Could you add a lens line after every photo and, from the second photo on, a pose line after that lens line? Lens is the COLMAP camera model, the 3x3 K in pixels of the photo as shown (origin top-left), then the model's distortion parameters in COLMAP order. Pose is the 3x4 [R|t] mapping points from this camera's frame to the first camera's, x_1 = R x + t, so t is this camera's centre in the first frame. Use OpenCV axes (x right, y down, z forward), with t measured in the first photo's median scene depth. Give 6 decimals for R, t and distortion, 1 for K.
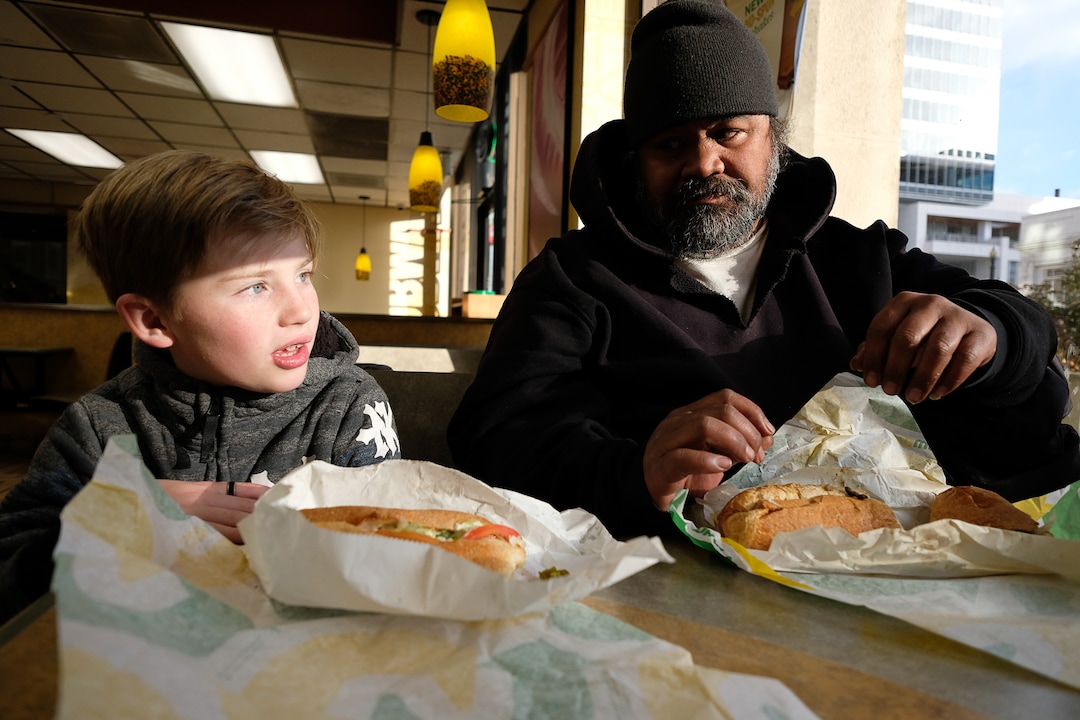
lens RADIAL K [[670.1, 0, 543.0], [0, 670.1, 364.1], [0, 0, 1]] dist [-0.010361, 0.008012]
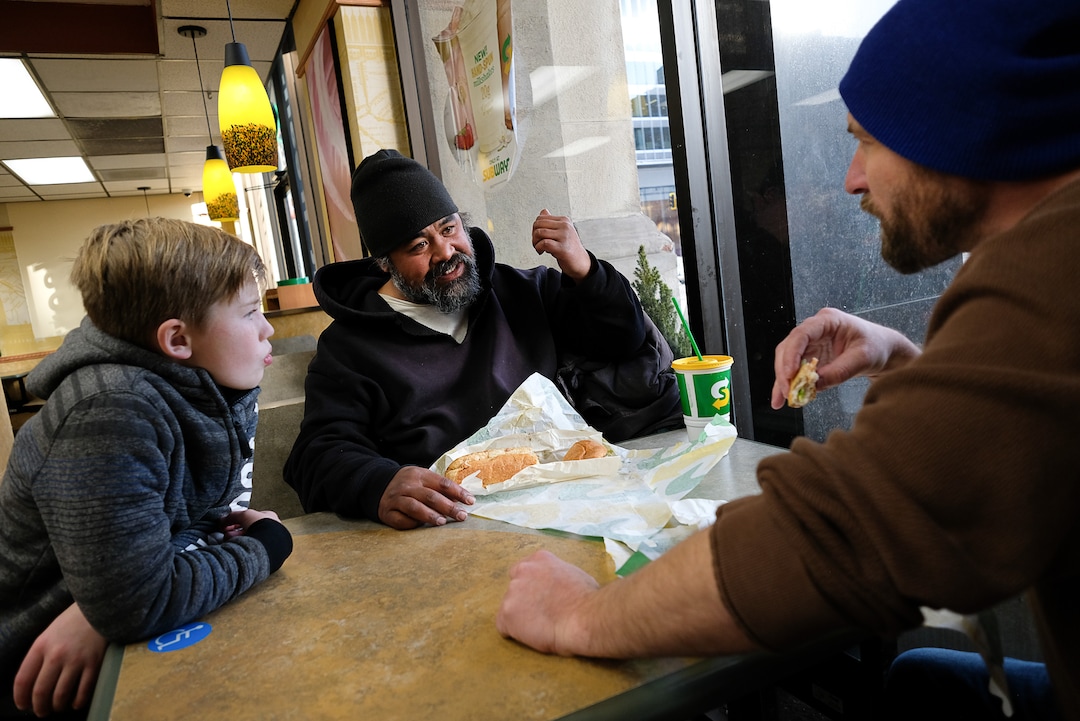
lens RADIAL K [[697.7, 0, 521.3], [0, 697.7, 361.1], [0, 0, 1]] dist [-0.001397, 0.001674]
pose [[0.964724, -0.177198, 0.194701, 0.013258], [0.161827, 0.982490, 0.092329, -0.032225], [-0.207652, -0.057564, 0.976508, -0.125627]]
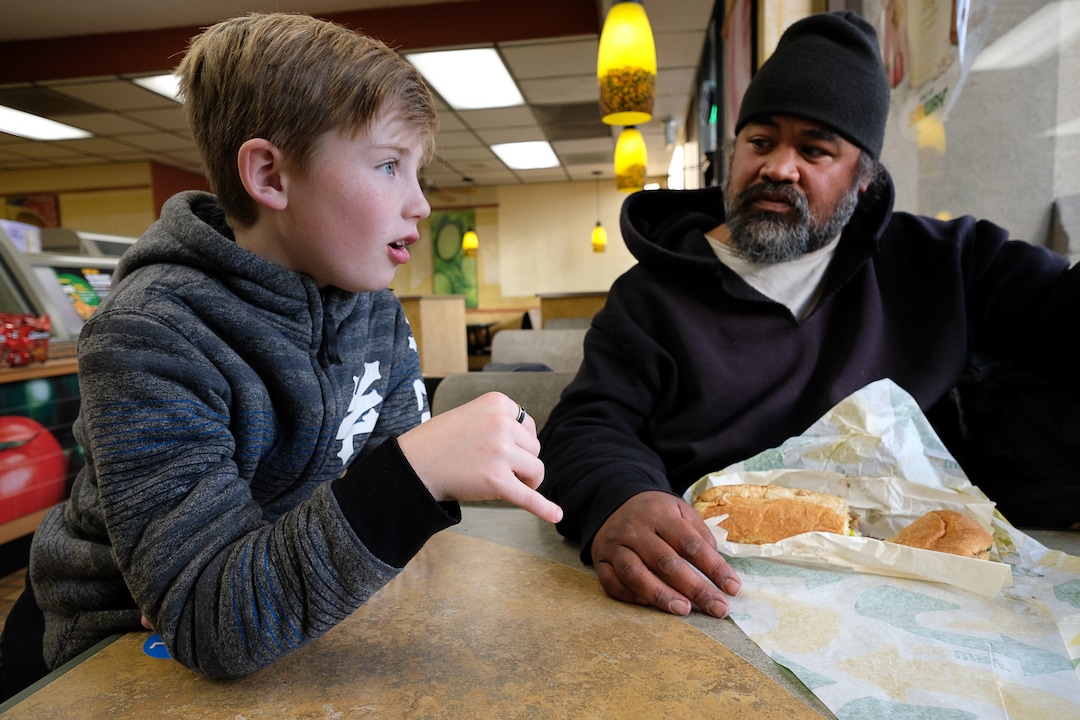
lens RADIAL K [[670.1, 0, 543.0], [0, 670.1, 364.1], [0, 0, 1]] dist [-0.010361, 0.008012]
pose [[0.929835, -0.022315, -0.367299, 0.056506], [0.044167, 0.997712, 0.051195, -0.016019], [0.365316, -0.063826, 0.928693, -0.032092]]
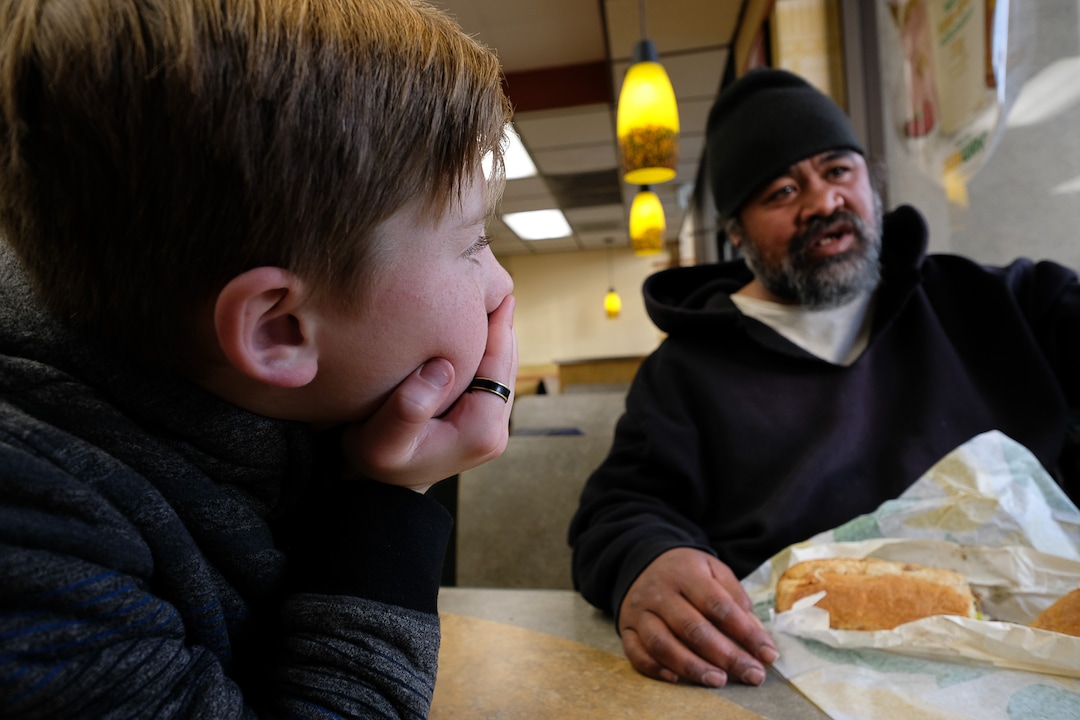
lens RADIAL K [[670.1, 0, 543.0], [0, 670.1, 364.1], [0, 0, 1]] dist [-0.010361, 0.008012]
pose [[0.921820, -0.080886, -0.379086, 0.040704], [0.066292, 0.996475, -0.051418, -0.013367], [0.381909, 0.022268, 0.923932, -0.017138]]
